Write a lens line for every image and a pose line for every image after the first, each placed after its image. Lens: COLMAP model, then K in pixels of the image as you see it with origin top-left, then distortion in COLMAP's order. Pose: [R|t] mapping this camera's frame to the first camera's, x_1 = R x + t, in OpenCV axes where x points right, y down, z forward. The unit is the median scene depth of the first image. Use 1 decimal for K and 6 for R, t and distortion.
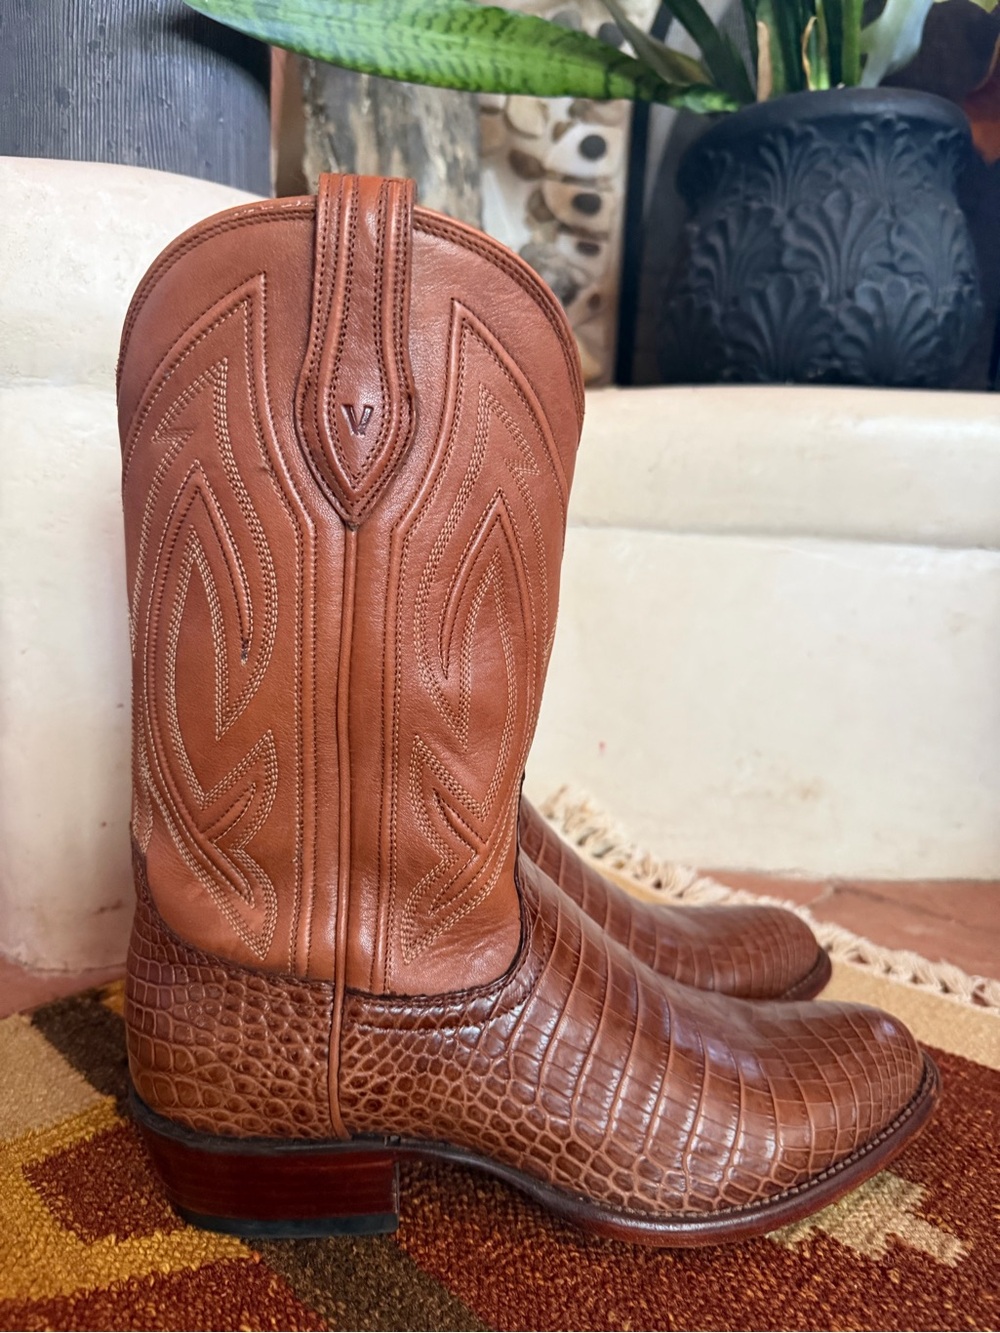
lens RADIAL K [[962.9, 0, 502.7], [0, 962.9, 668.5], [0, 0, 1]] dist [-0.051456, 0.024524]
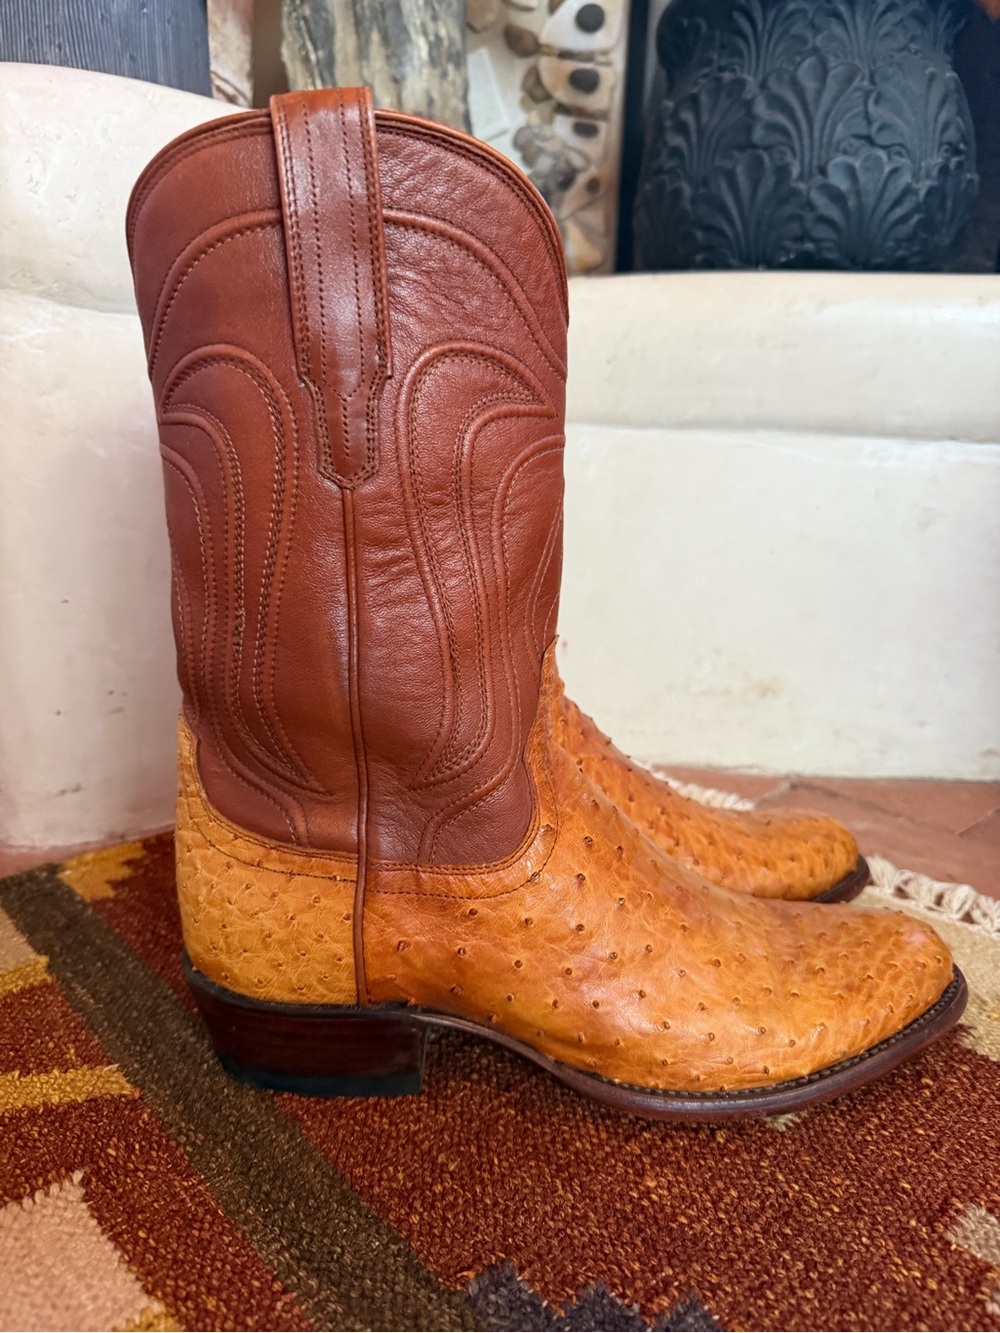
lens RADIAL K [[962.9, 0, 492.7], [0, 962.9, 663.7], [0, 0, 1]] dist [-0.051456, 0.024524]
pose [[0.997312, 0.004278, -0.073151, 0.108068], [0.002765, 0.995387, 0.095903, 0.005789], [0.073224, -0.095847, 0.992699, -0.013157]]
